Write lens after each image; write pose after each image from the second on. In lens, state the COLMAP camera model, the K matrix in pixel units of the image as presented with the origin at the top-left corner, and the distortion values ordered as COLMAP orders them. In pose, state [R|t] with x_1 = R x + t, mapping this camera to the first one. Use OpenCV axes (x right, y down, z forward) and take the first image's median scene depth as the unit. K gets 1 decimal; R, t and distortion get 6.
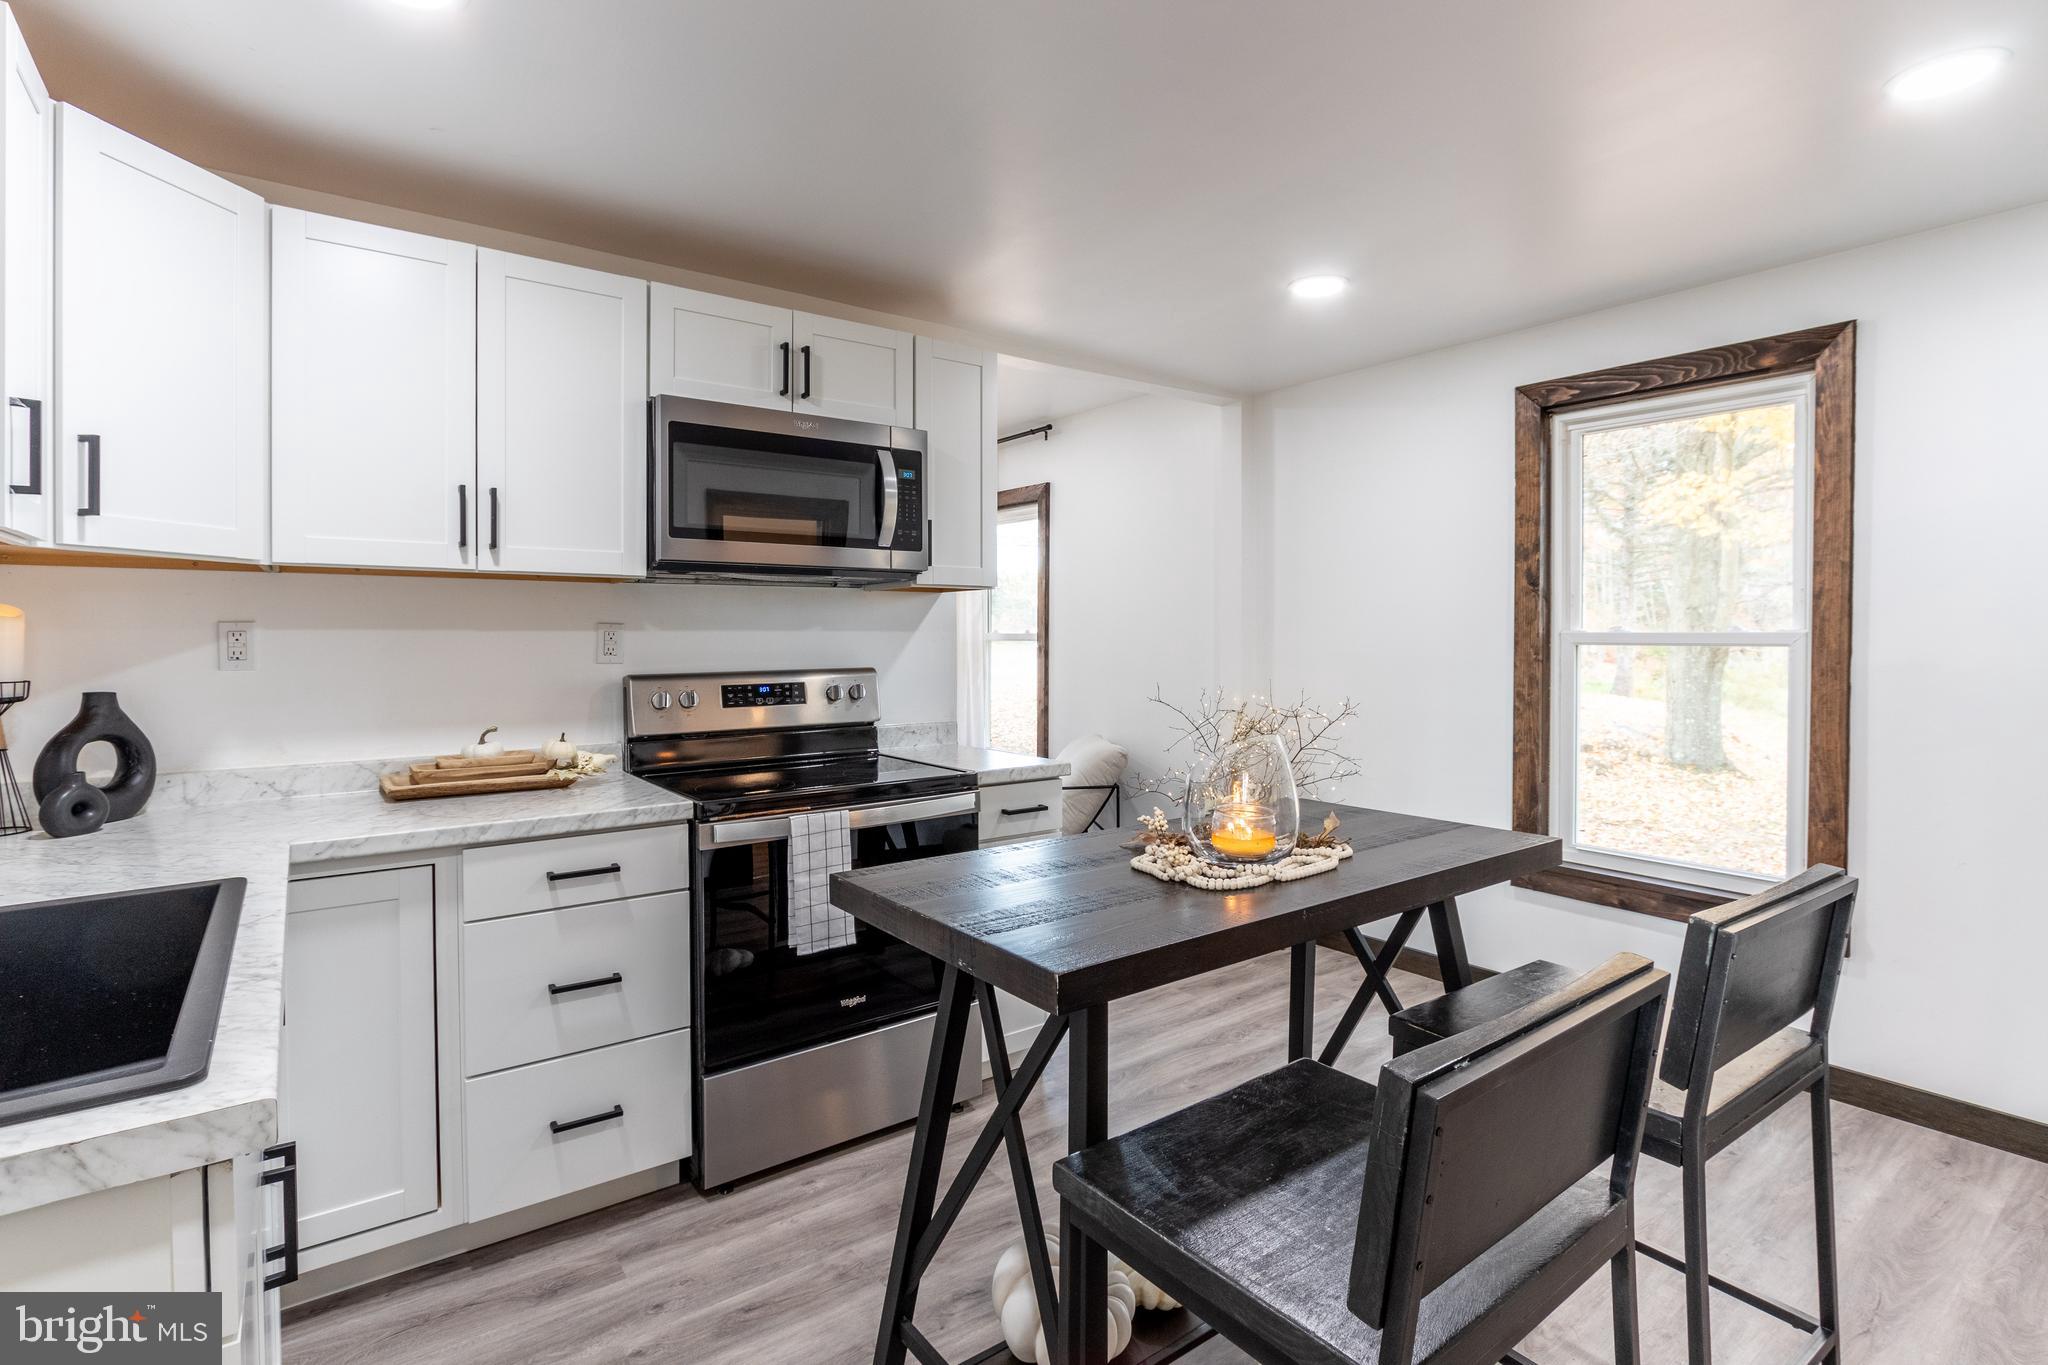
lens RADIAL K [[1011.7, 0, 1040.3], [0, 1011.7, 636.3], [0, 0, 1]] dist [-0.000840, -0.000108]
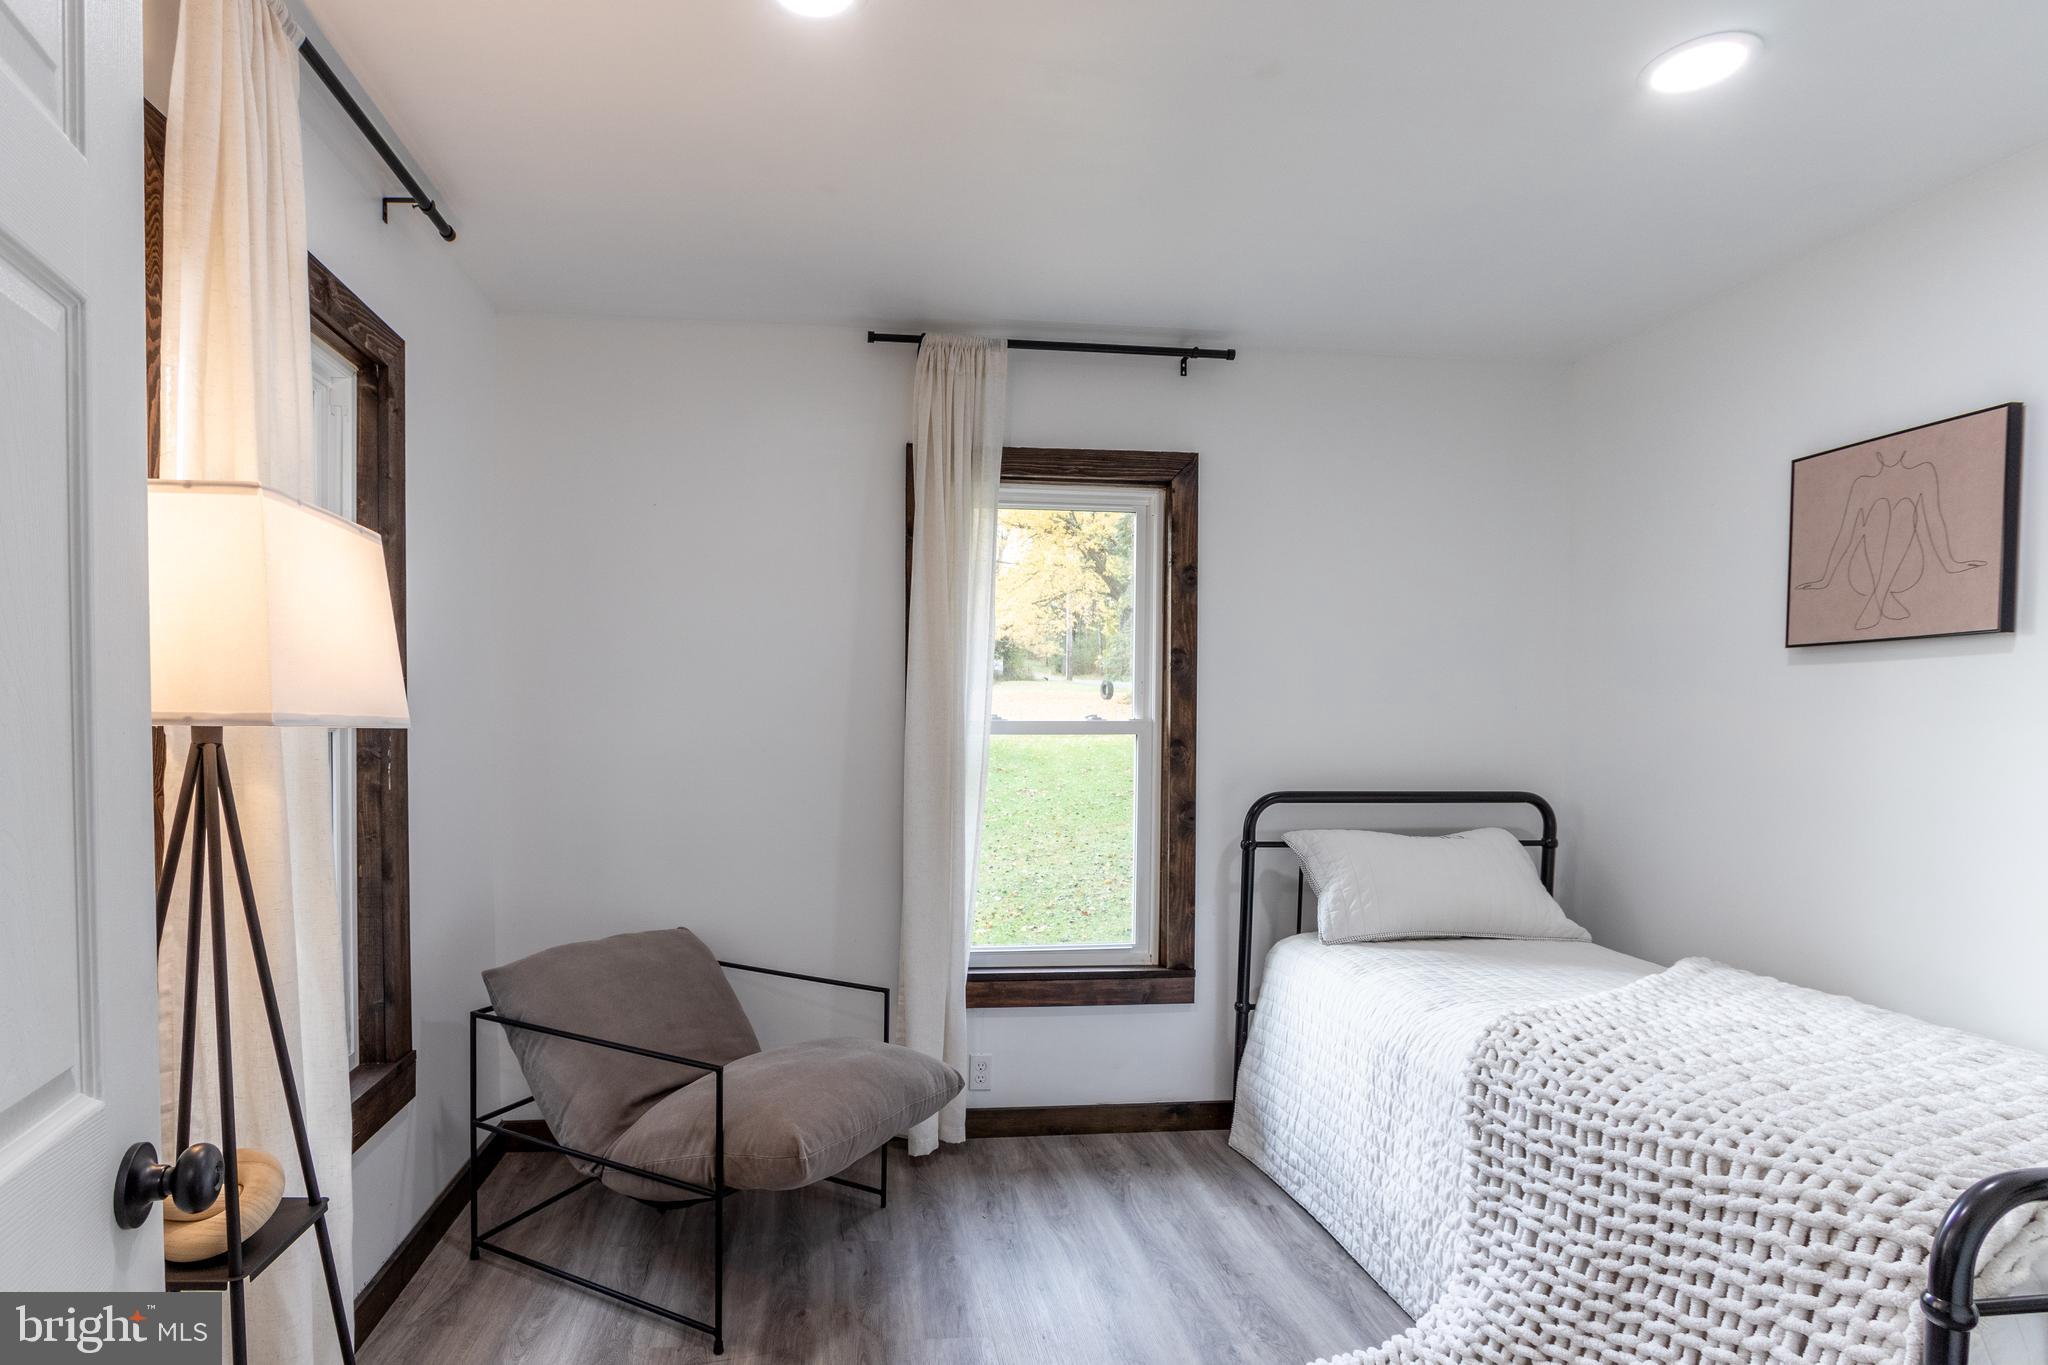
lens RADIAL K [[1058.7, 0, 1020.3], [0, 1058.7, 736.9], [0, 0, 1]] dist [-0.000041, 0.000160]
pose [[0.493842, -0.010930, 0.869483, -0.515163], [-0.005682, 0.999859, 0.015796, -0.003168], [-0.869533, -0.012741, 0.493710, 0.740663]]
